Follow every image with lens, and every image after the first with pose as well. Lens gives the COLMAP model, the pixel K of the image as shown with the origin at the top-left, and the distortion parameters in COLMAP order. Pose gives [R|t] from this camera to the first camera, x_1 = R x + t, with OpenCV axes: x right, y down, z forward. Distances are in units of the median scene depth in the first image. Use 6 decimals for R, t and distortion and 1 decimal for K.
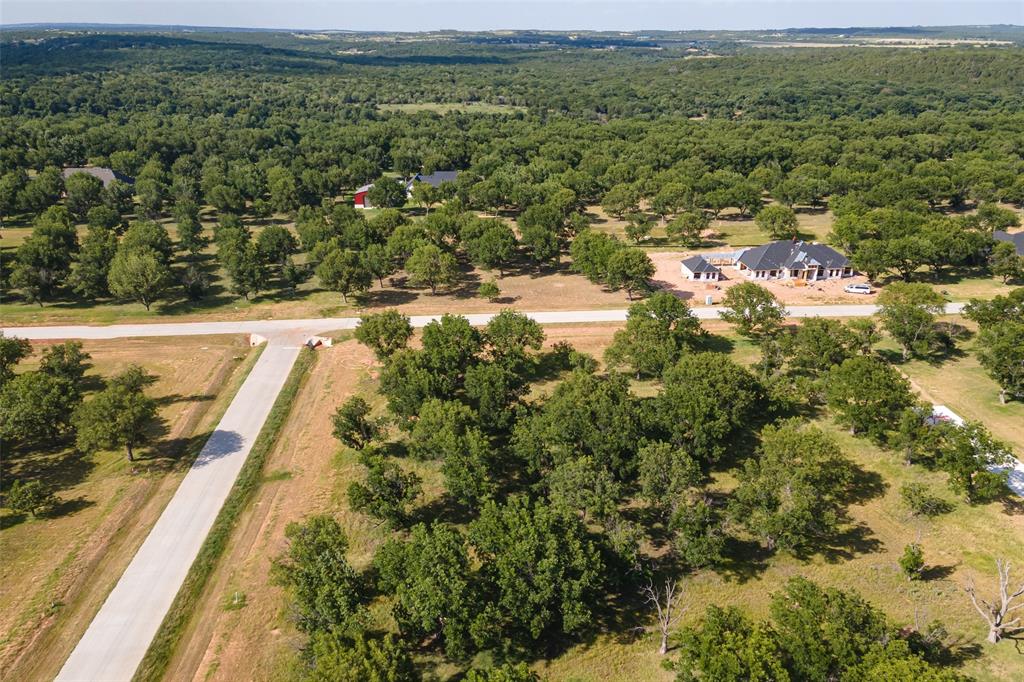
lens RADIAL K [[783.0, 0, 529.5], [0, 783.0, 409.9], [0, 0, 1]] dist [0.037869, 0.068414]
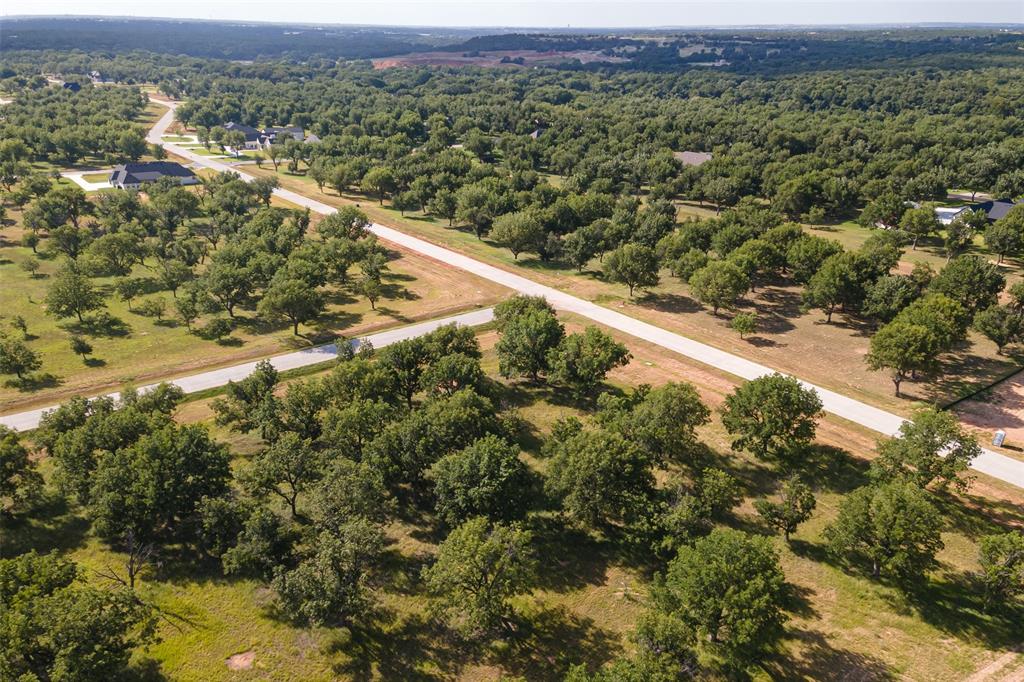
lens RADIAL K [[783.0, 0, 529.5], [0, 783.0, 409.9], [0, 0, 1]] dist [0.037869, 0.068414]
pose [[0.528226, 0.369862, -0.764316, 0.460469], [-0.370212, 0.910401, 0.184698, -0.124599], [0.764147, 0.185397, 0.617825, 0.275131]]
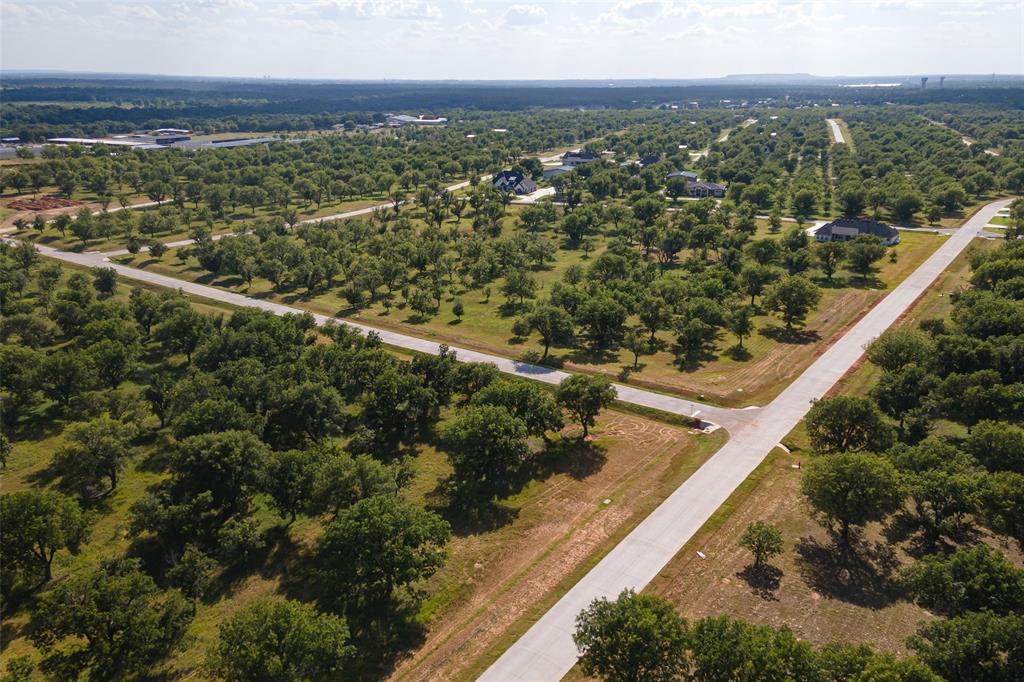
lens RADIAL K [[783.0, 0, 529.5], [0, 783.0, 409.9], [0, 0, 1]] dist [0.037869, 0.068414]
pose [[-0.649525, 0.287633, -0.703835, 0.373219], [-0.330686, 0.726687, 0.602141, -0.444661], [0.684664, 0.623854, -0.376885, 0.928697]]
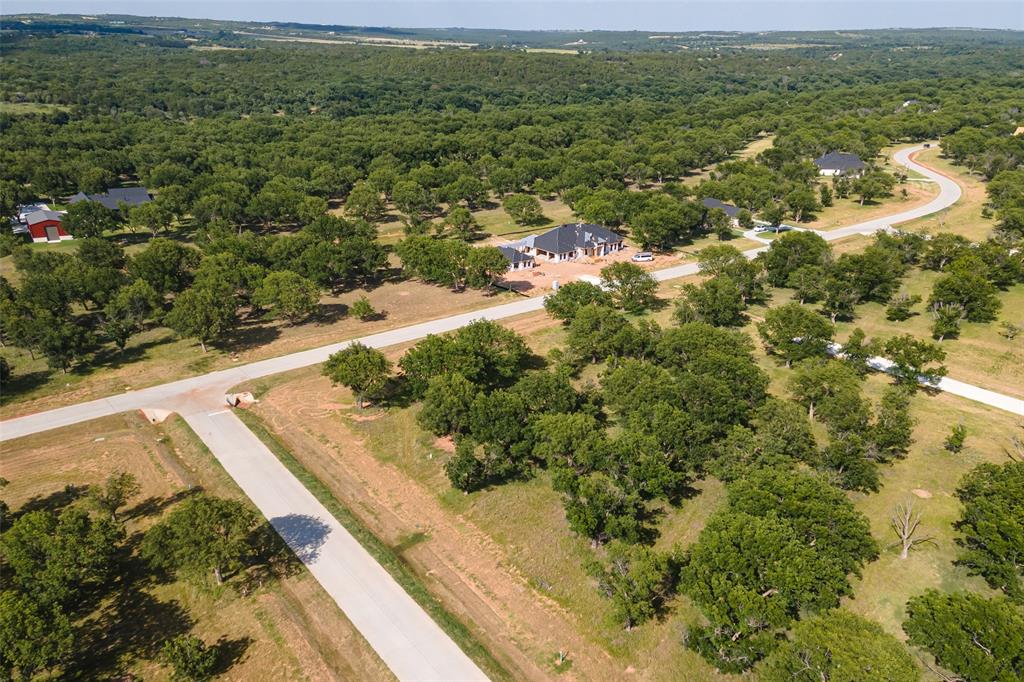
lens RADIAL K [[783.0, 0, 529.5], [0, 783.0, 409.9], [0, 0, 1]] dist [0.037869, 0.068414]
pose [[0.835507, -0.230131, 0.498967, -0.338334], [0.226790, 0.971543, 0.068338, -0.048951], [-0.500495, 0.056064, 0.863922, 0.088166]]
